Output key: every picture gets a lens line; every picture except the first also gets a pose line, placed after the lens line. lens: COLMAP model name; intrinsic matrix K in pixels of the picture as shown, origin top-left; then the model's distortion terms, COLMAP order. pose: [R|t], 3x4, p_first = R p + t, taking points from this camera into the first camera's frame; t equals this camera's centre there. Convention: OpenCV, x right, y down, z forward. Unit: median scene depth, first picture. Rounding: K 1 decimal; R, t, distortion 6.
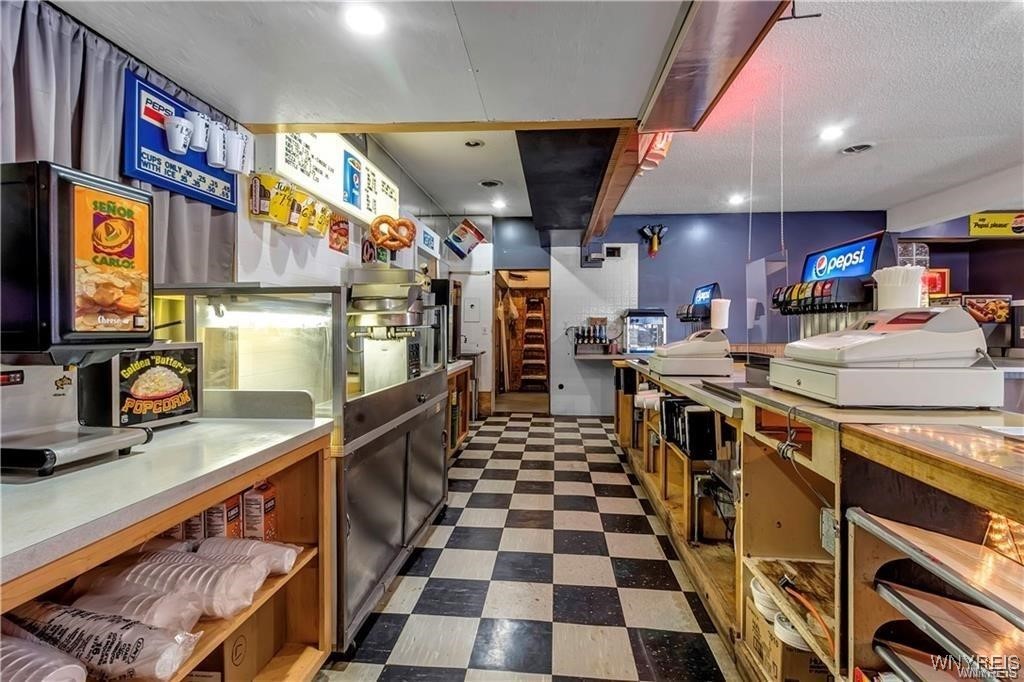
lens RADIAL K [[473.3, 0, 499.1], [0, 473.3, 327.0], [0, 0, 1]] dist [0.007731, -0.003908]
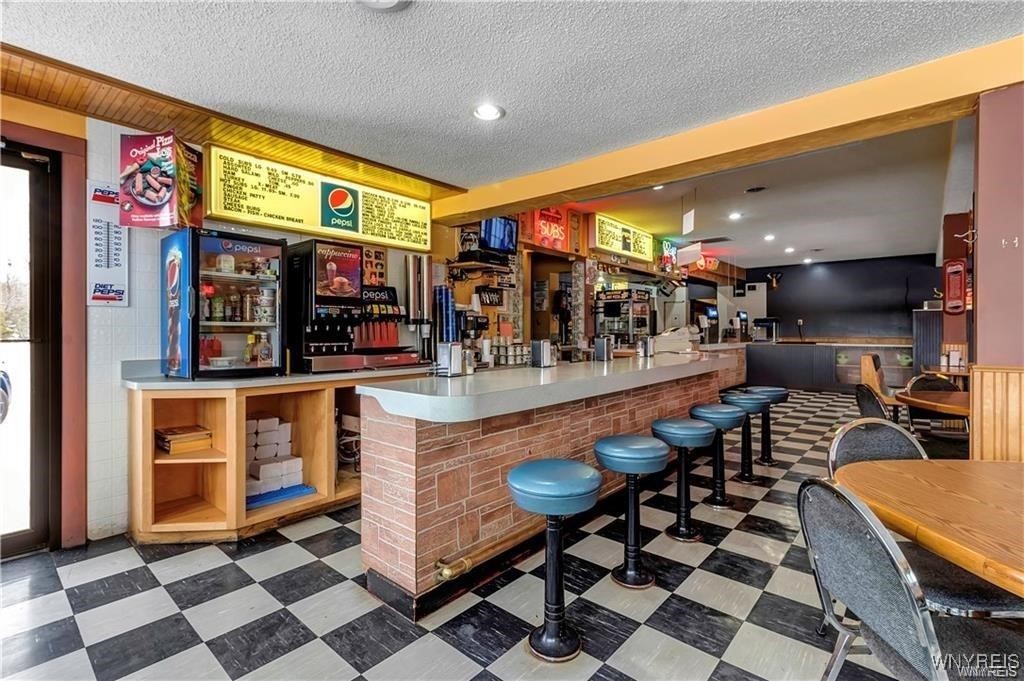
lens RADIAL K [[473.3, 0, 518.7], [0, 473.3, 333.2], [0, 0, 1]] dist [0.007731, -0.003908]
pose [[0.823027, -0.001324, -0.568001, 0.571990], [0.006731, 0.999950, 0.007423, 0.001410], [0.567963, -0.009932, 0.822994, -1.125900]]
